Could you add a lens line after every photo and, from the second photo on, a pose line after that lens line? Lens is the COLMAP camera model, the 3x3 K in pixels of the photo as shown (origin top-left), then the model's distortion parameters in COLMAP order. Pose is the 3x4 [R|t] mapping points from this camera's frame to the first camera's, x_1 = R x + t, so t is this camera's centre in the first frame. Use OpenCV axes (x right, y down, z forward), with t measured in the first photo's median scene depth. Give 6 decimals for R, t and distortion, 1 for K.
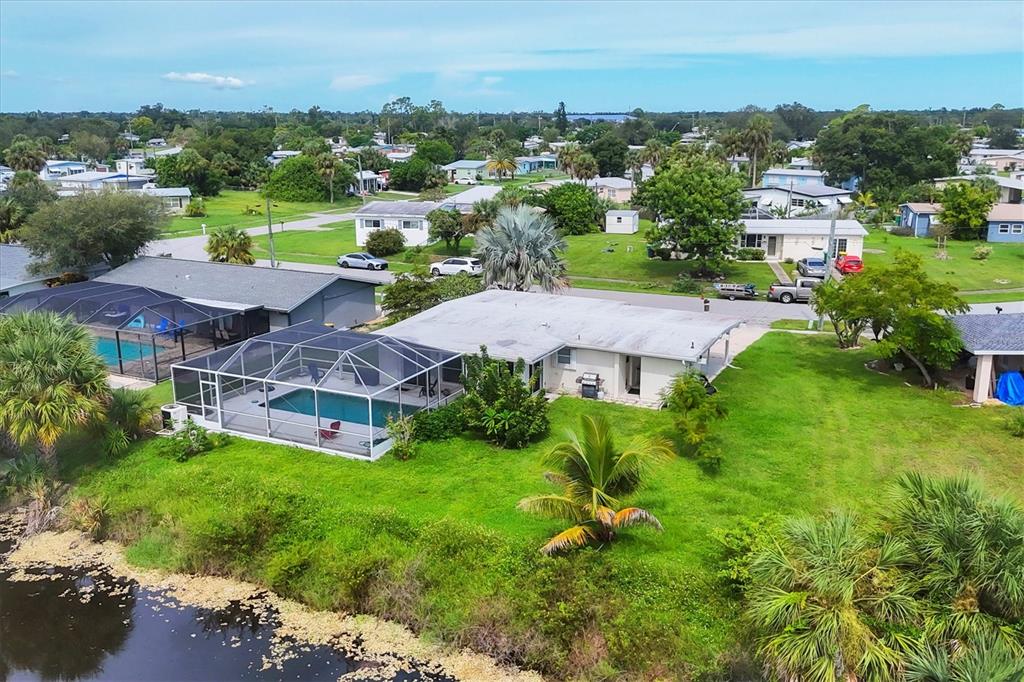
lens RADIAL K [[931.5, 0, 512.0], [0, 931.5, 341.0], [0, 0, 1]] dist [0.050614, 0.009209]
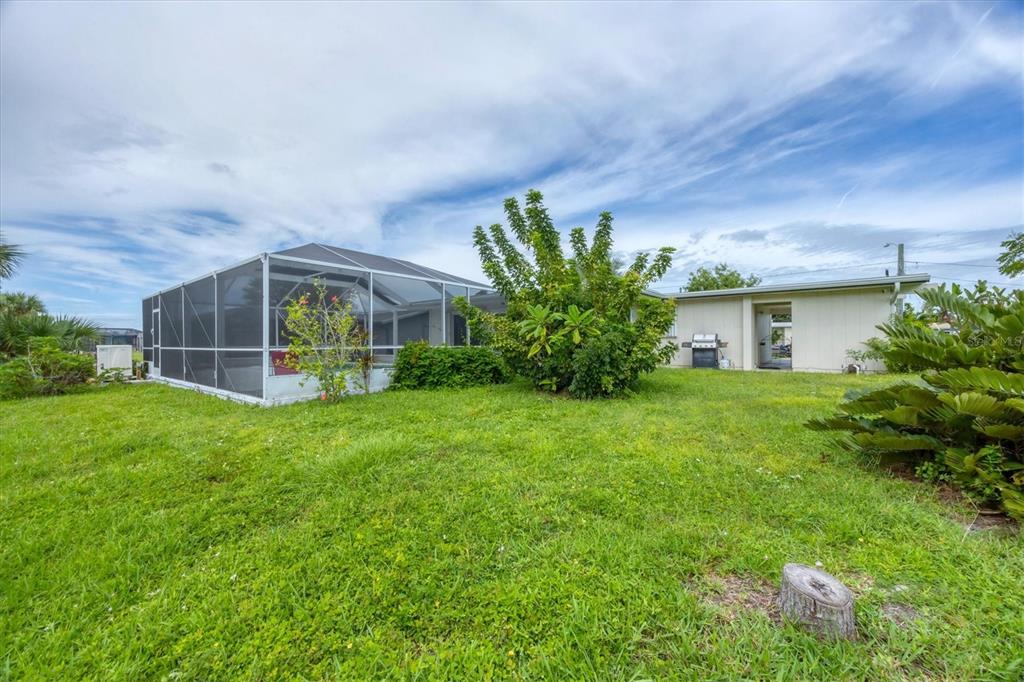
lens RADIAL K [[397.4, 0, 512.0], [0, 397.4, 341.0], [0, 0, 1]] dist [-0.001768, -0.000084]
pose [[0.981784, -0.005531, -0.189918, -0.000679], [-0.038003, 0.973661, -0.224811, 0.131998], [0.186159, 0.227933, 0.955715, 0.813550]]
